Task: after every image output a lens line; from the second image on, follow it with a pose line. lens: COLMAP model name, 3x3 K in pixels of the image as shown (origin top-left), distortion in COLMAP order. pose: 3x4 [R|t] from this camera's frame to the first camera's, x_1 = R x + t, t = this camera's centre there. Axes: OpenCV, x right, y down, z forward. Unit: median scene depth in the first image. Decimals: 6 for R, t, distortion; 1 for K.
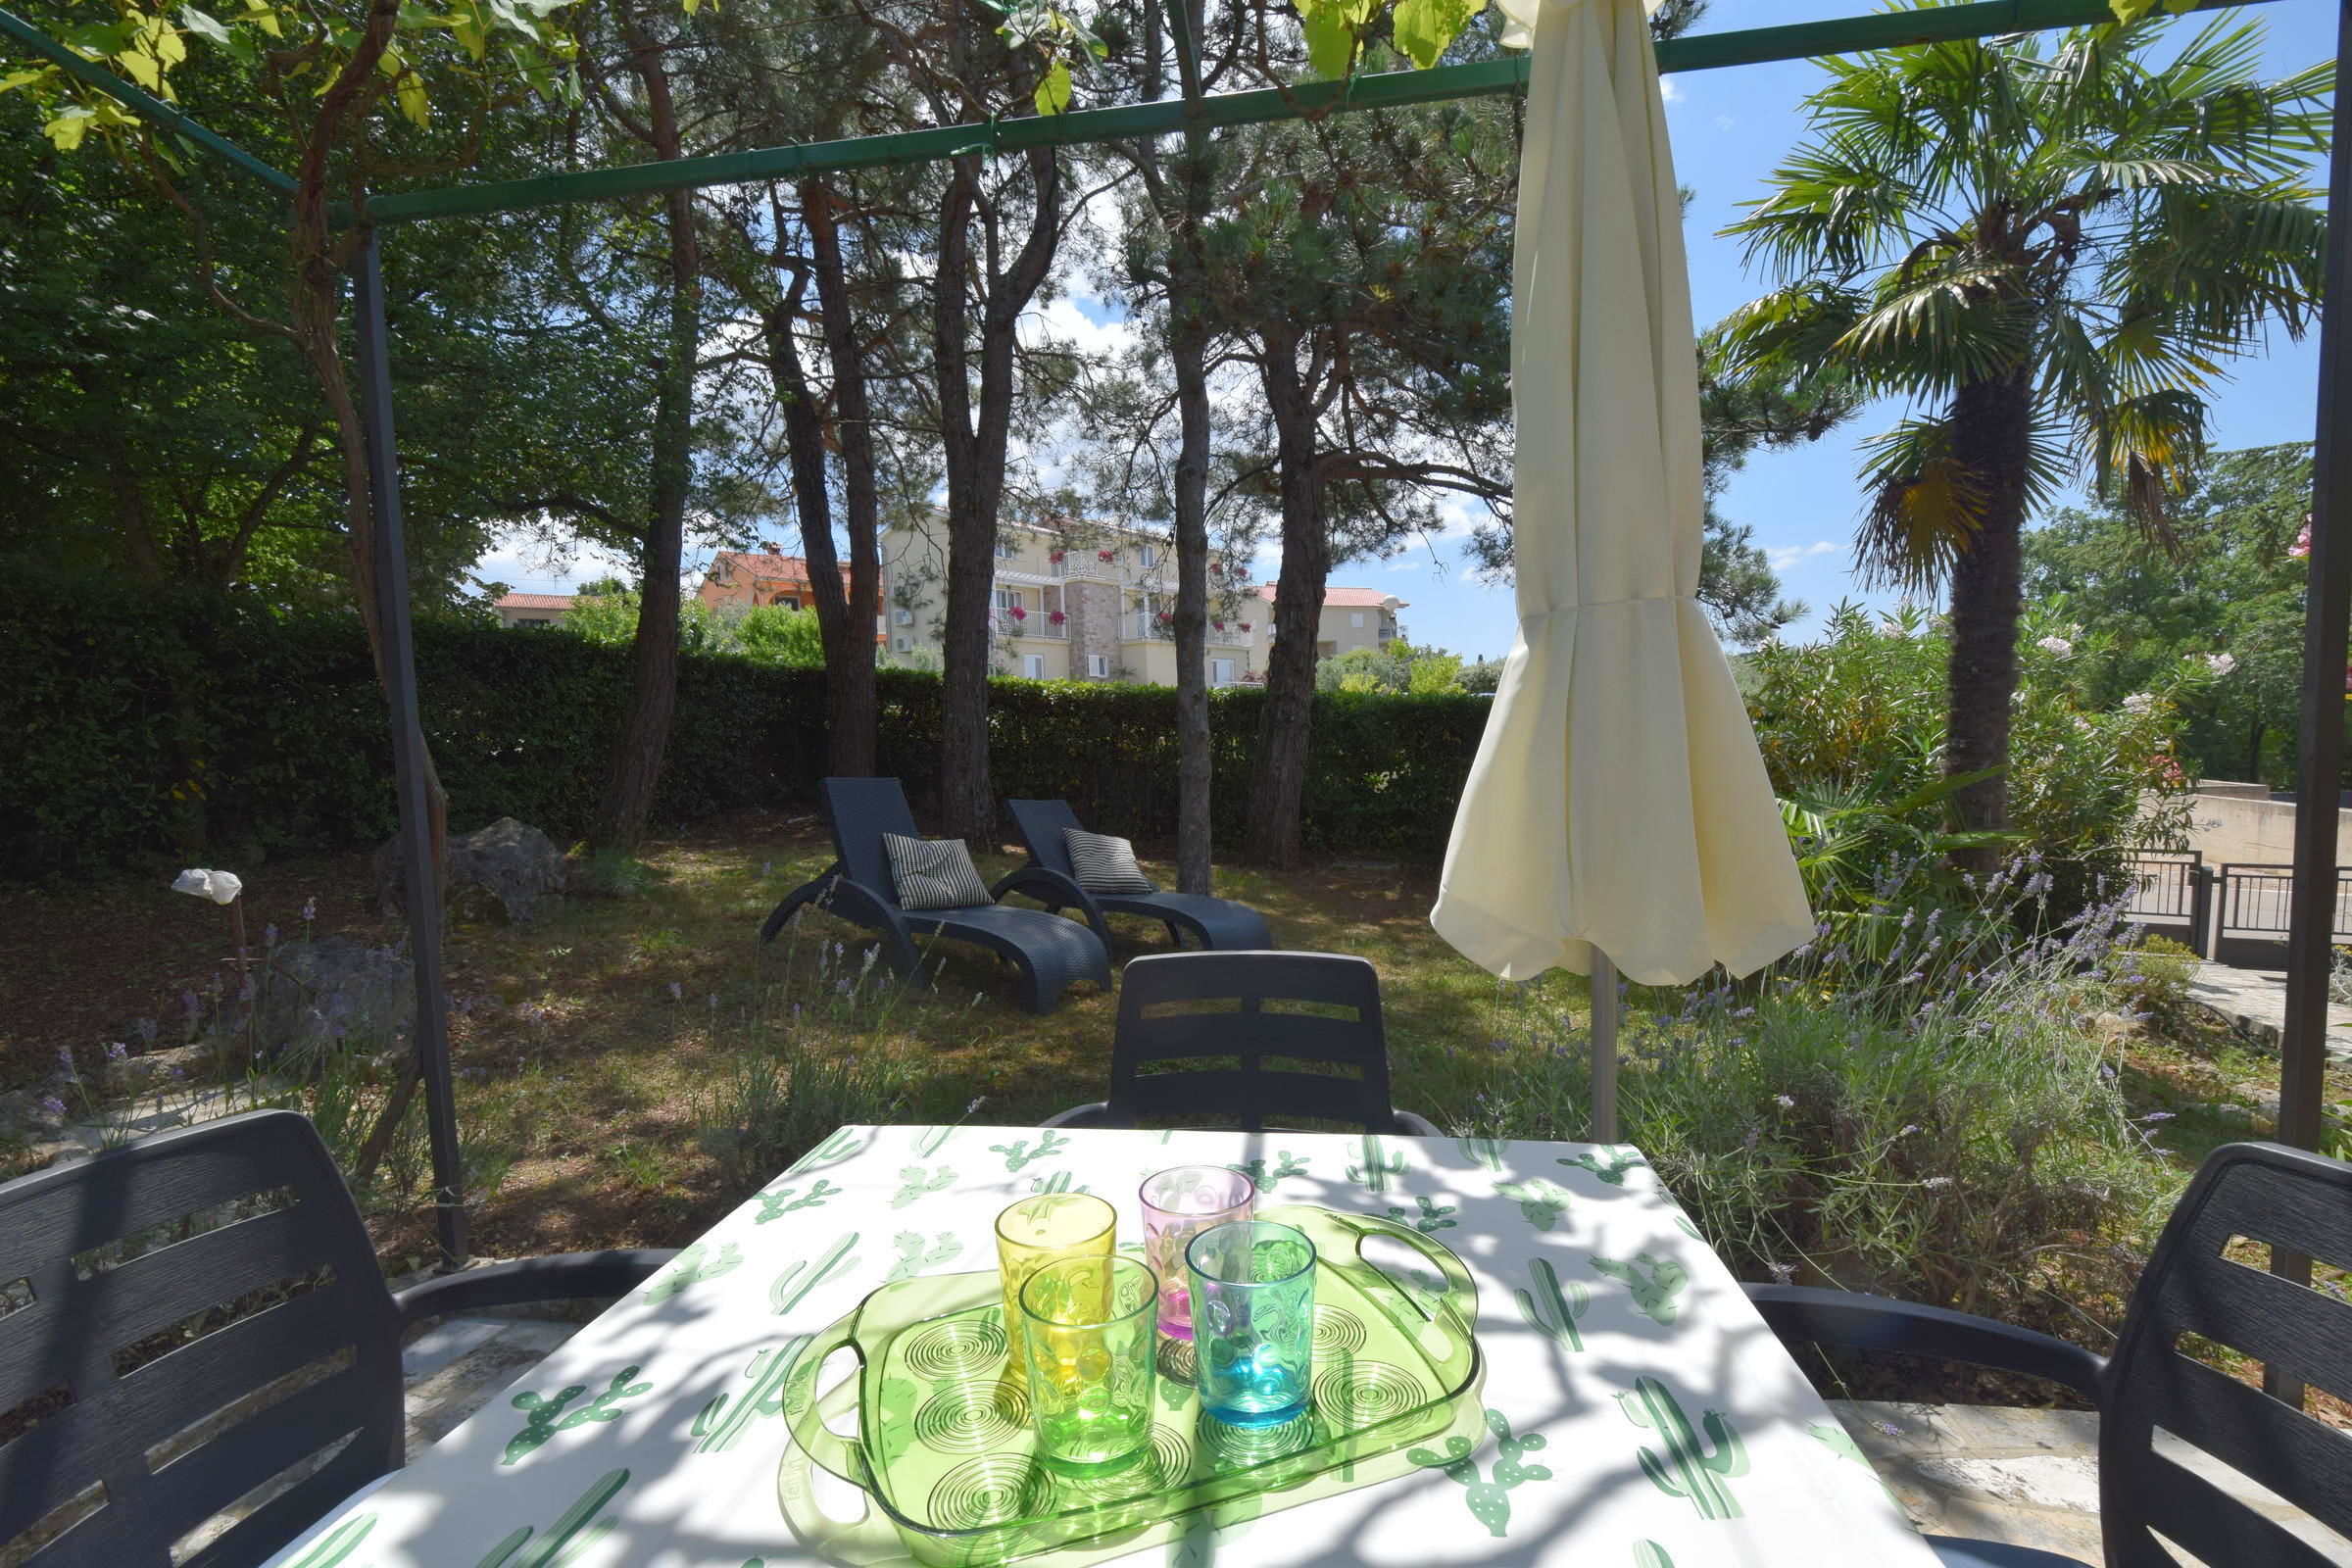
lens RADIAL K [[1029.5, 0, 1182.3], [0, 1029.5, 816.3], [0, 0, 1]] dist [0.013249, -0.011249]
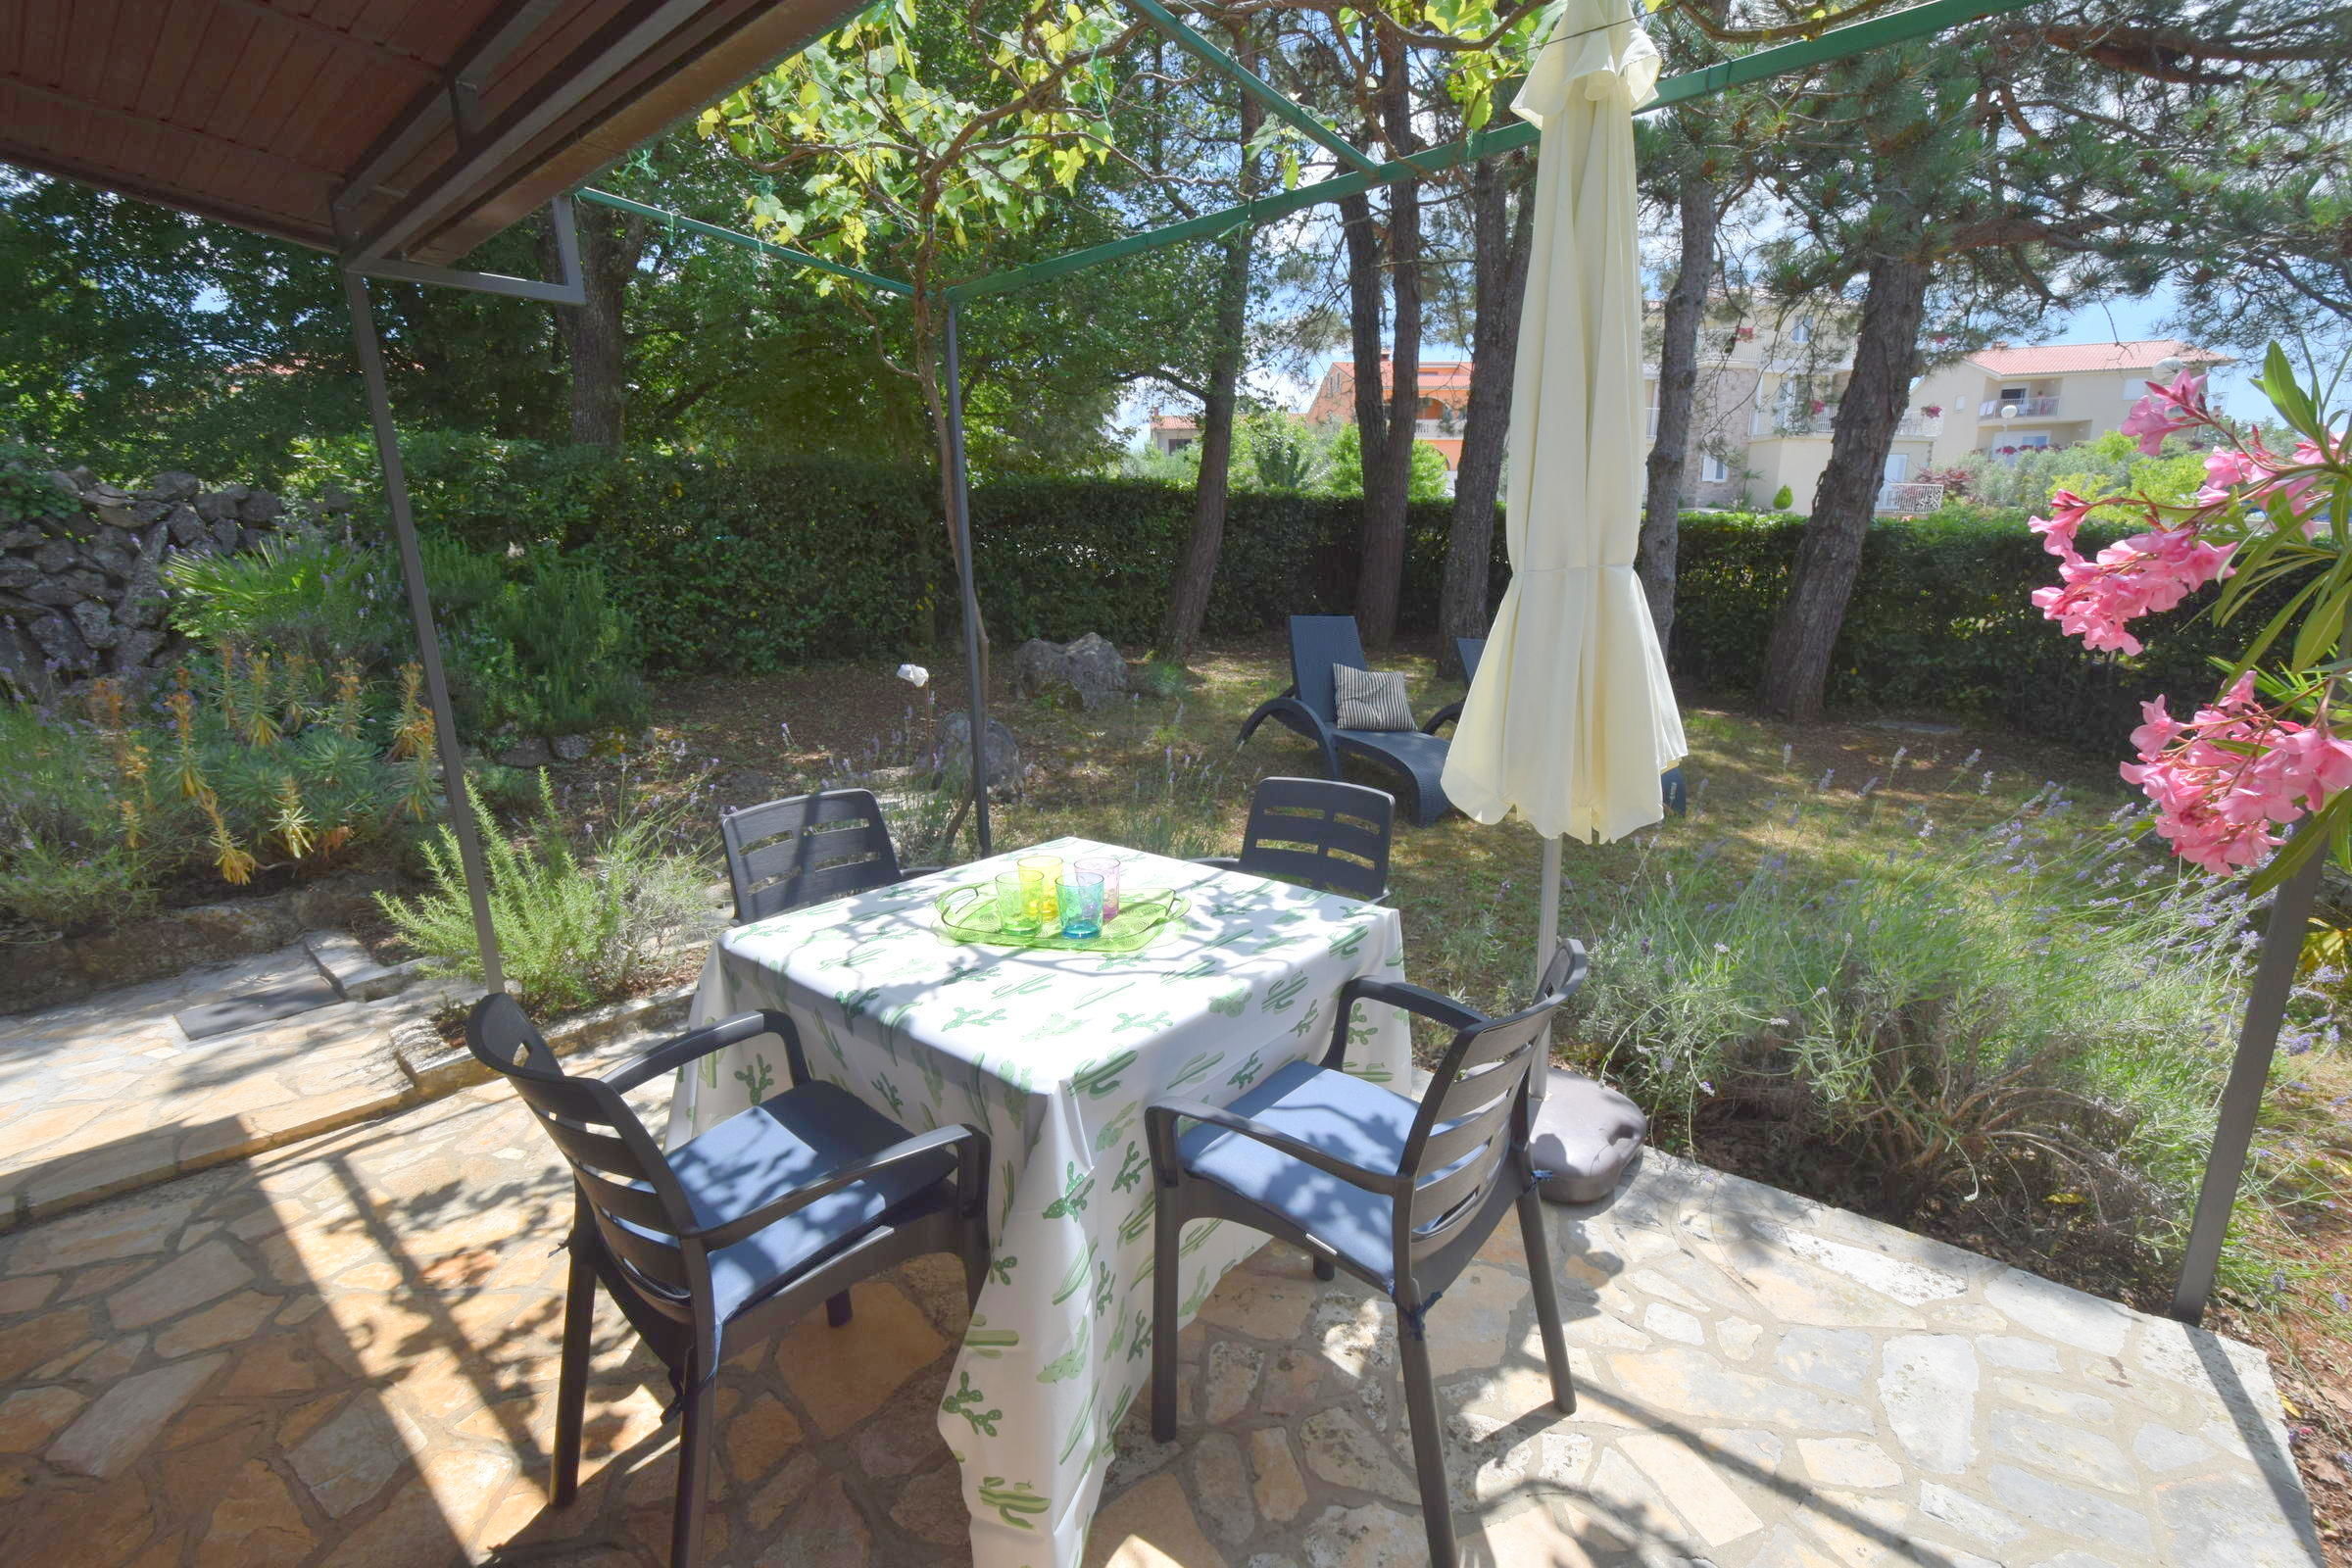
lens RADIAL K [[1029.5, 0, 1182.3], [0, 1029.5, 816.3], [0, 0, 1]] dist [0.013249, -0.011249]
pose [[0.847052, 0.142744, -0.511984, 0.175882], [-0.048035, 0.979879, 0.193724, -0.028820], [0.529335, -0.139501, 0.836865, -0.115073]]
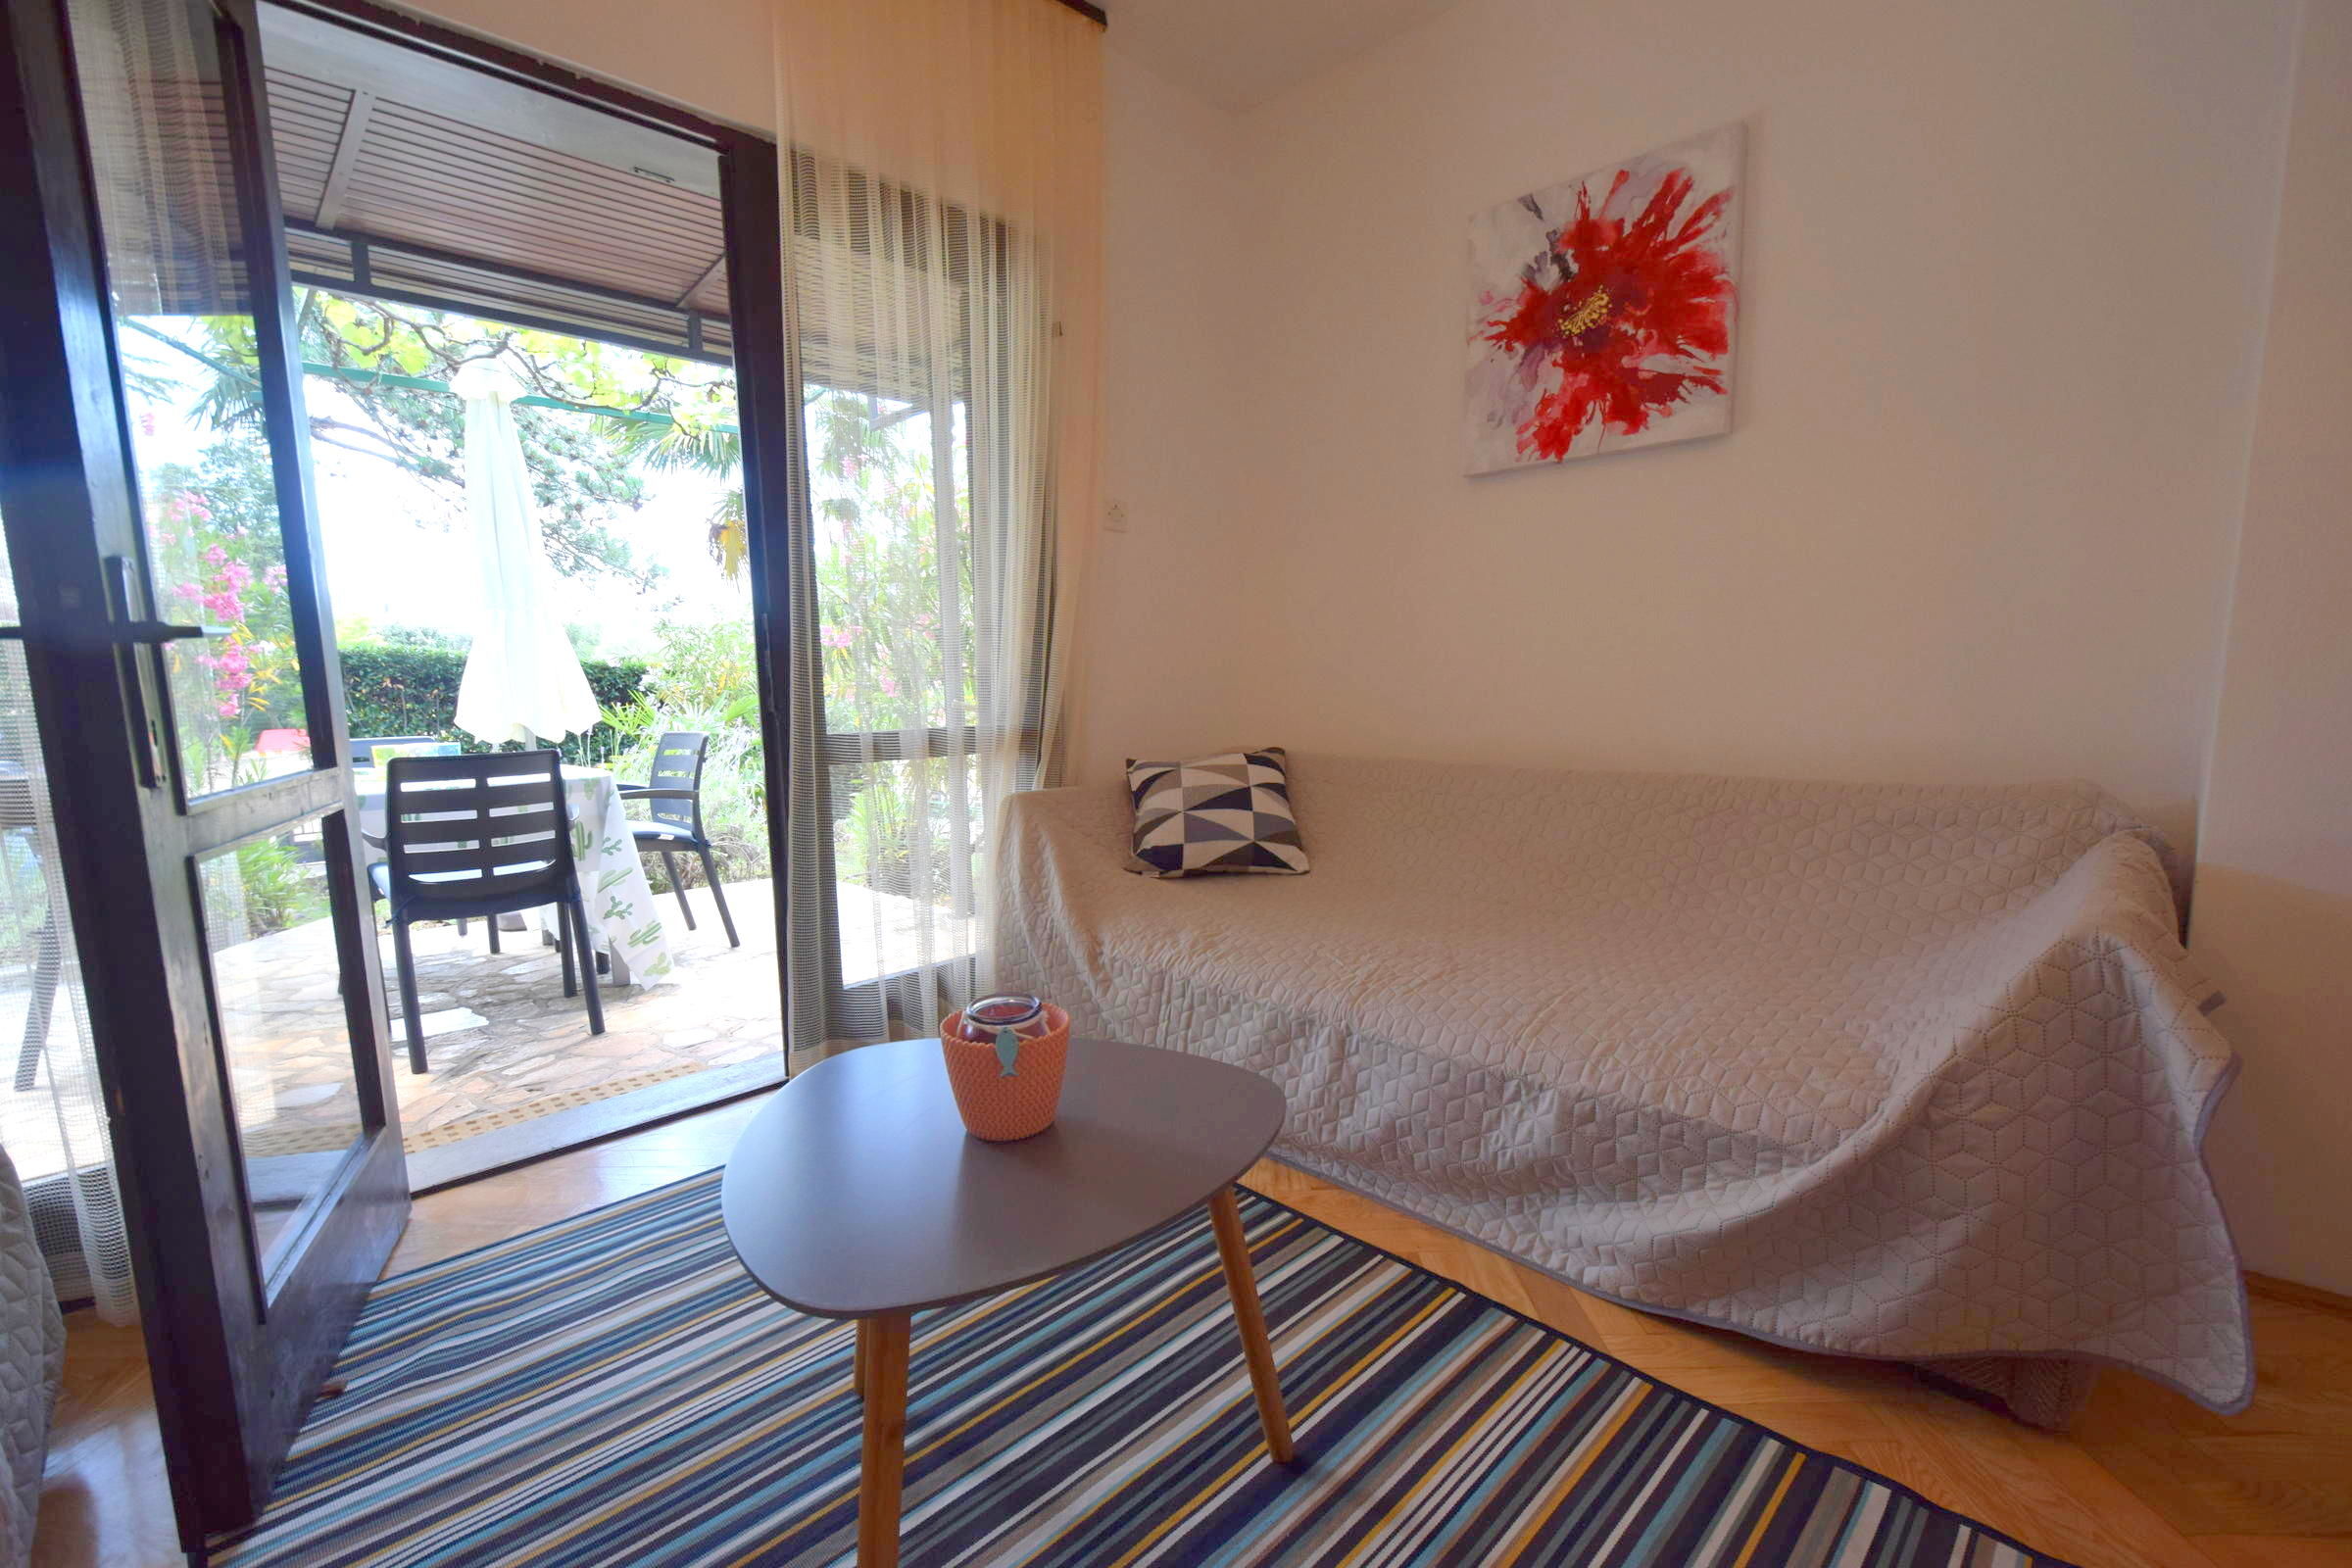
lens RADIAL K [[1028.8, 0, 1190.3], [0, 1028.8, 821.5], [0, 0, 1]] dist [0.003110, -0.003263]
pose [[0.594263, -0.093181, 0.798855, -0.190738], [0.063700, 0.995599, 0.068744, 0.073573], [-0.801744, 0.010035, 0.597583, -0.513438]]
